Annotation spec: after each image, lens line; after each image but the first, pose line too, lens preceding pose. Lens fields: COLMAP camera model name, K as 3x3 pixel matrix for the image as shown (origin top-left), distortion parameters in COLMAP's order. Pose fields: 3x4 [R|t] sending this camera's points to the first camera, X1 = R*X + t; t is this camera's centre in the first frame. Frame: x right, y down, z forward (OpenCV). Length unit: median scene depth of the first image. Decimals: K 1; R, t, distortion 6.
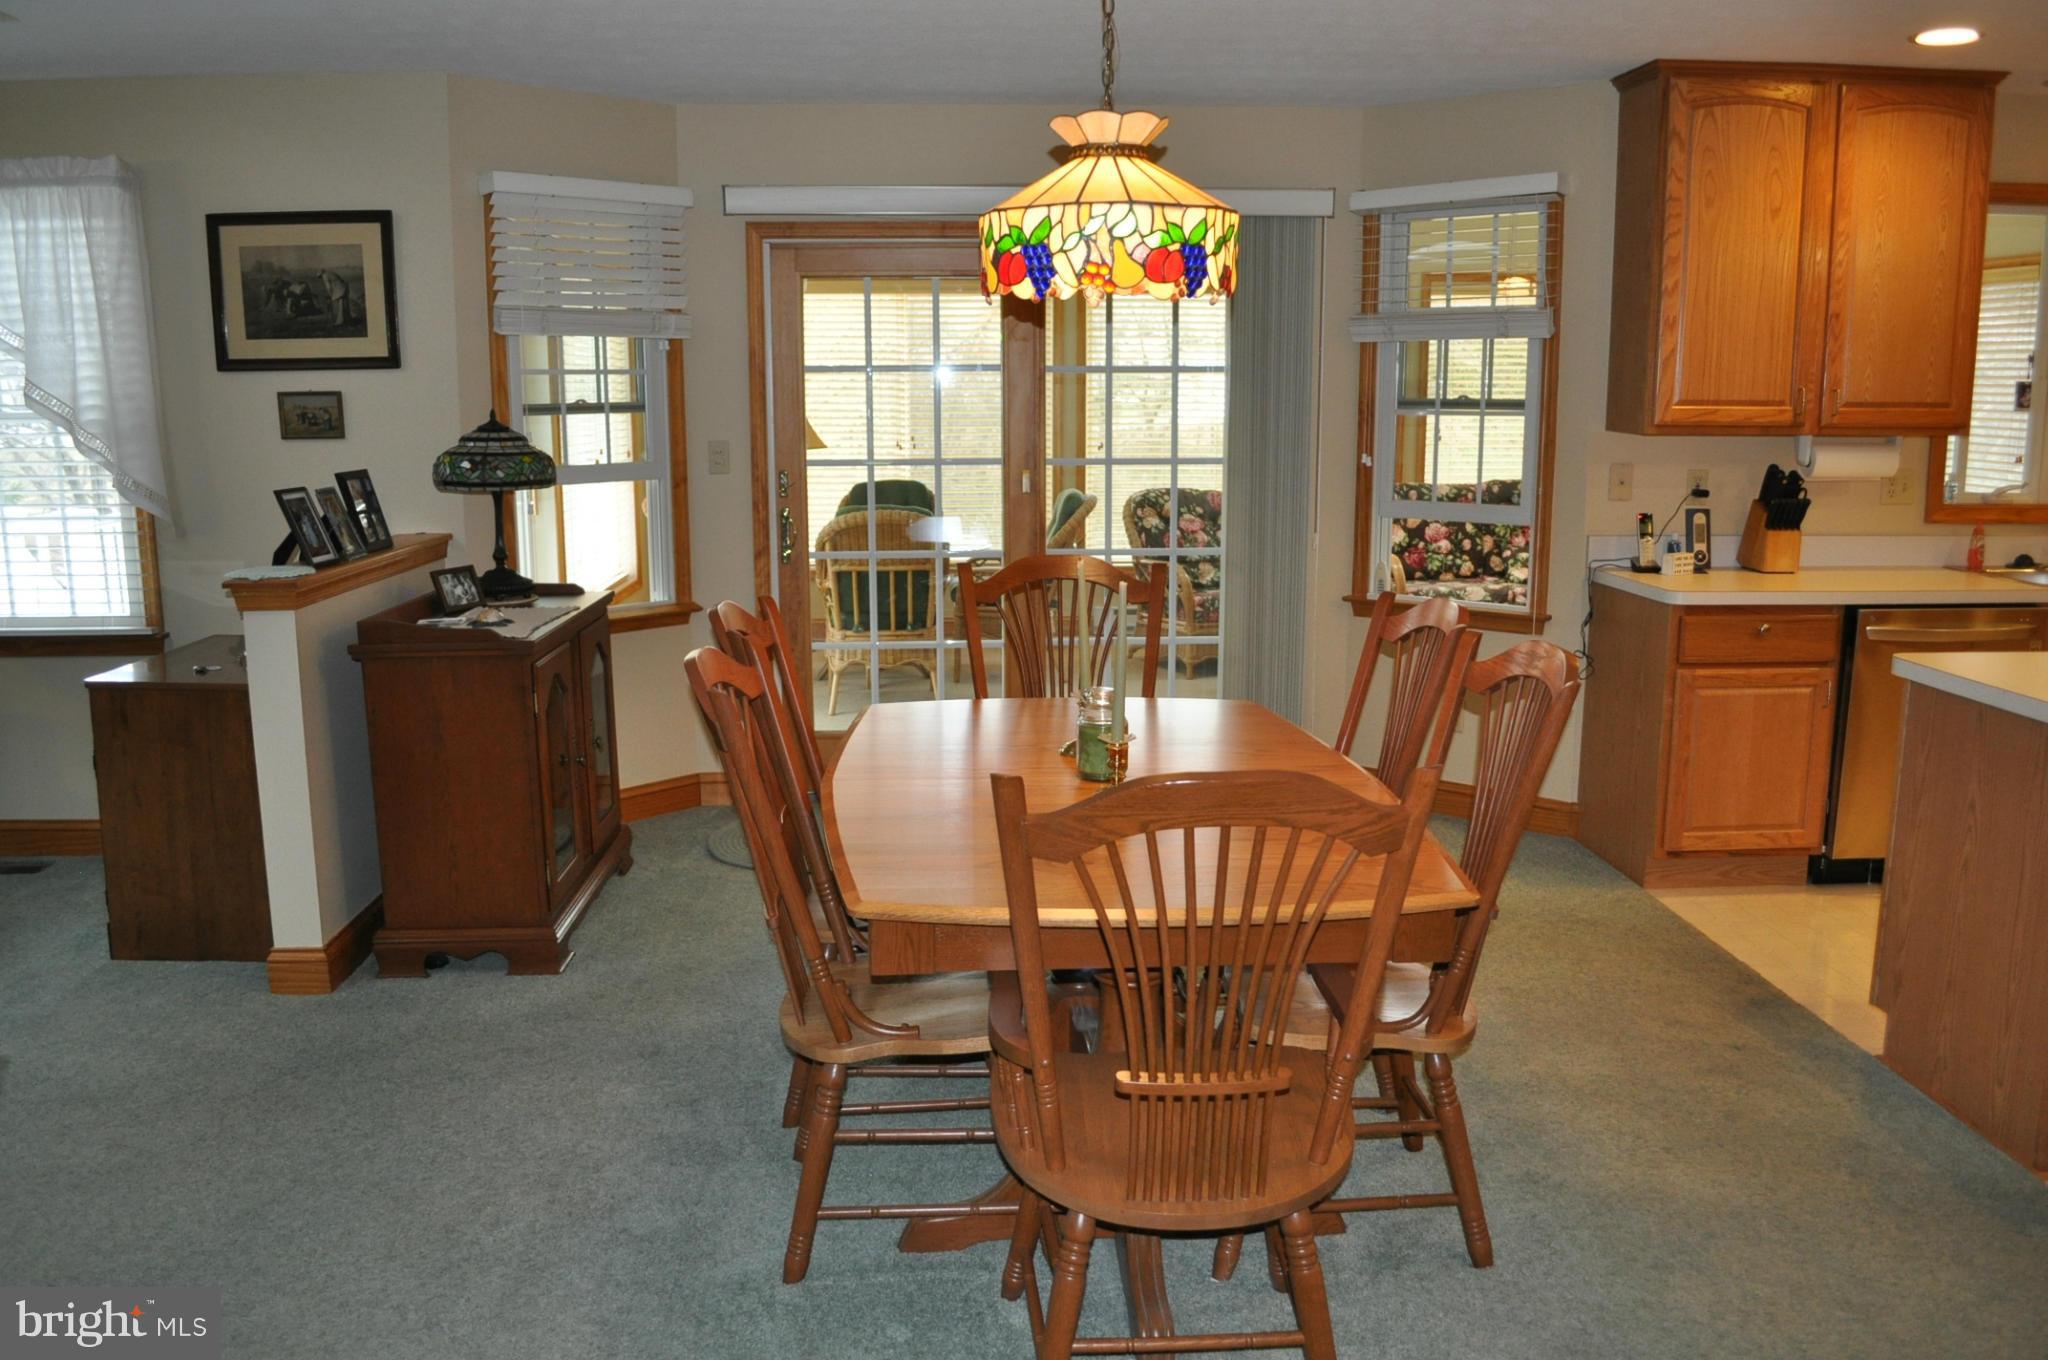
lens RADIAL K [[1623.9, 0, 1024.0], [0, 1623.9, 680.0], [0, 0, 1]] dist [-0.077802, 0.009439]
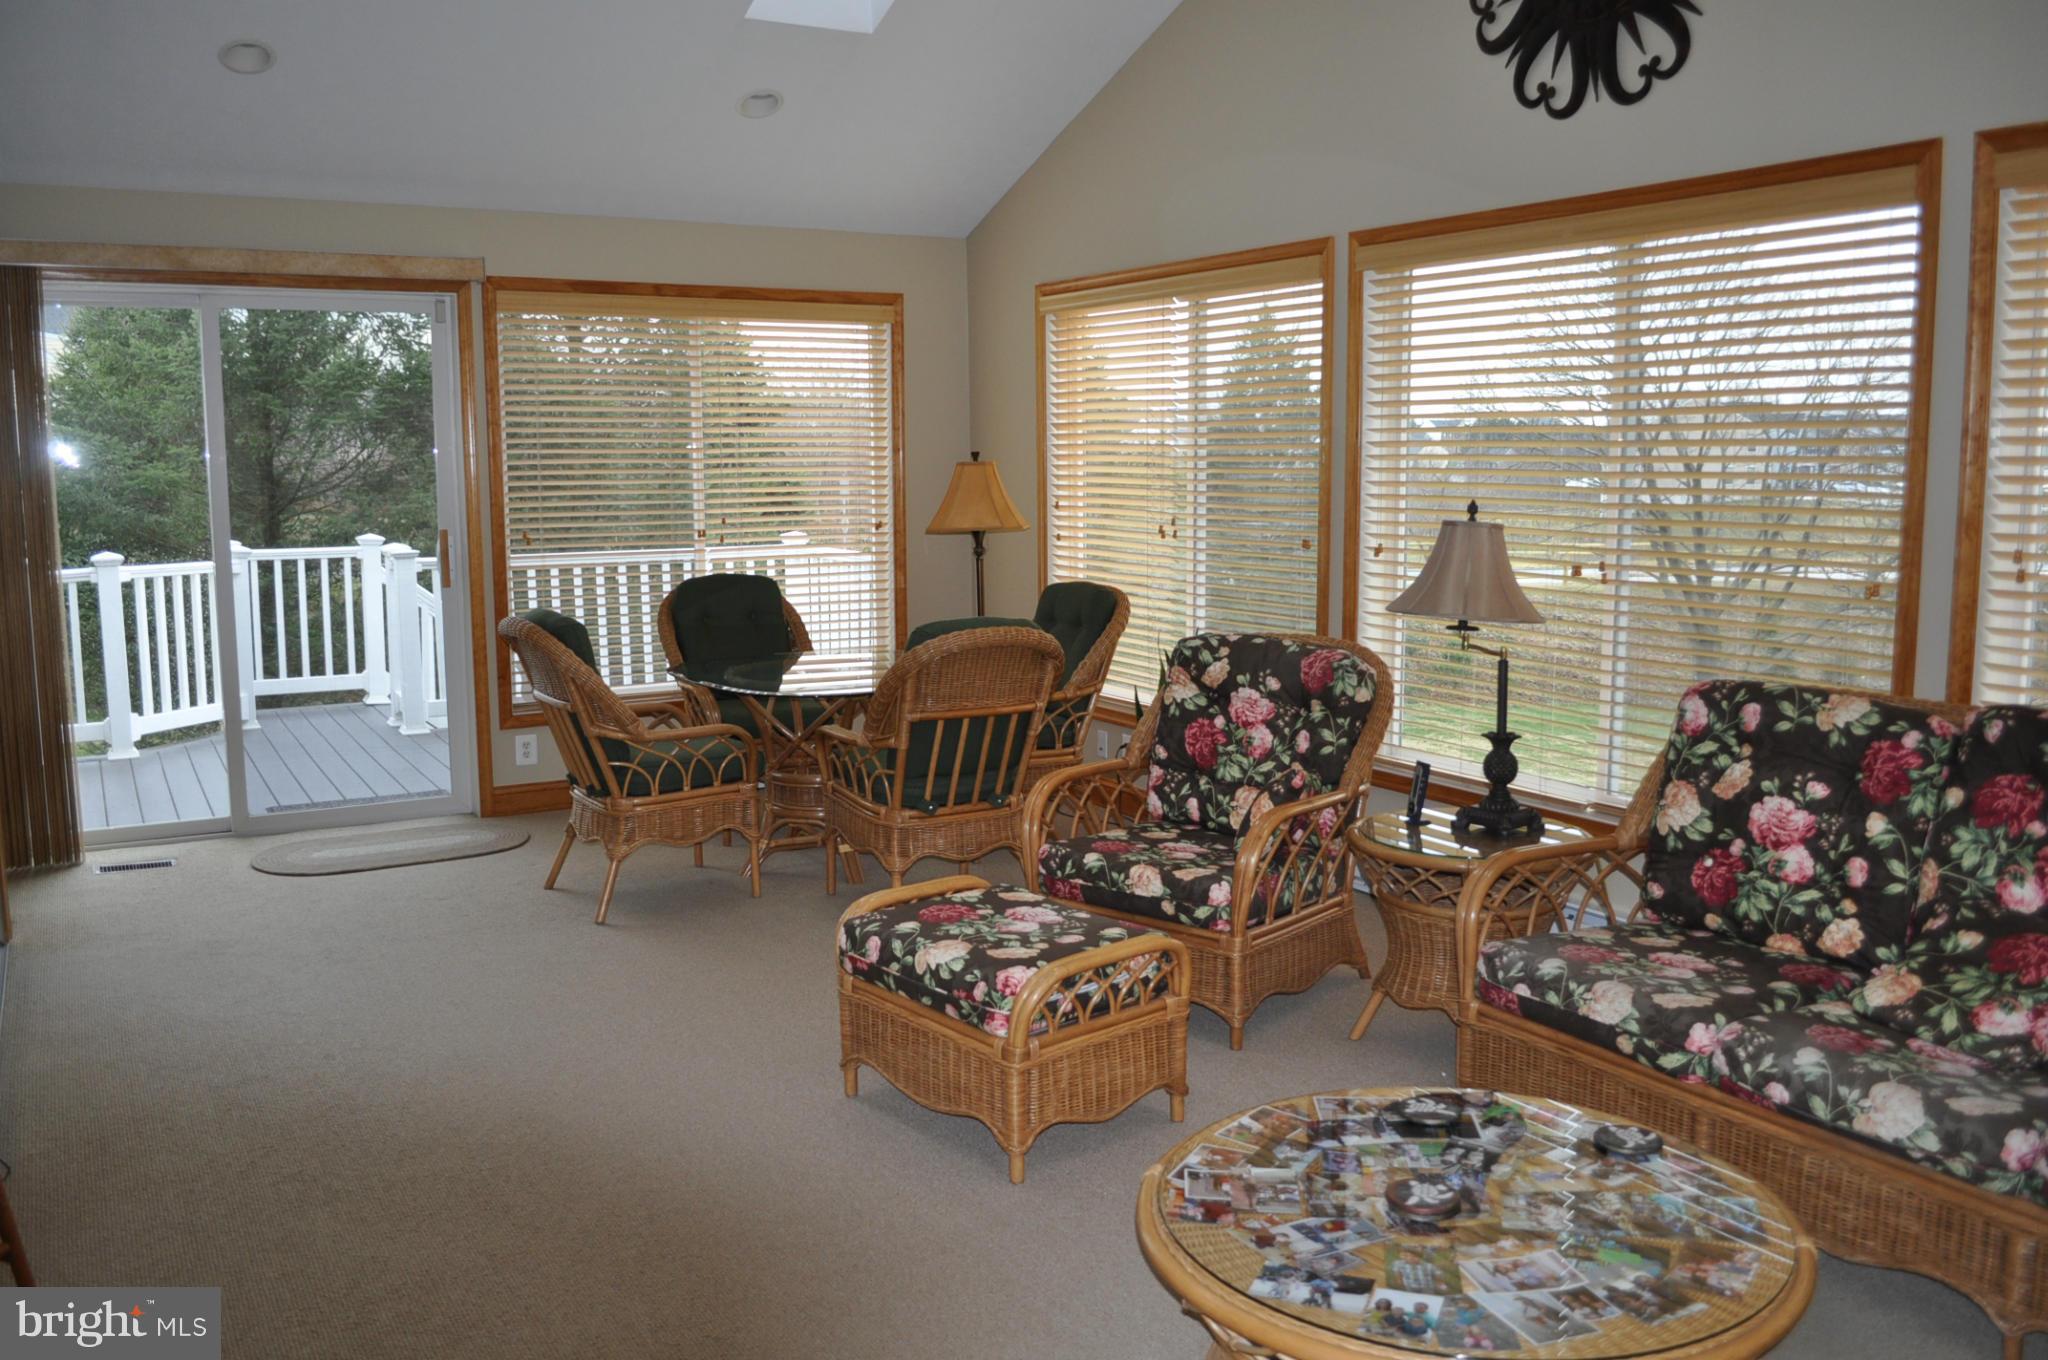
lens RADIAL K [[1623.9, 0, 1024.0], [0, 1623.9, 680.0], [0, 0, 1]] dist [-0.077802, 0.009439]
pose [[0.470510, 0.121184, -0.874034, 0.491972], [-0.156009, 0.986345, 0.052773, -0.116166], [0.868494, 0.111527, 0.482991, 0.666632]]
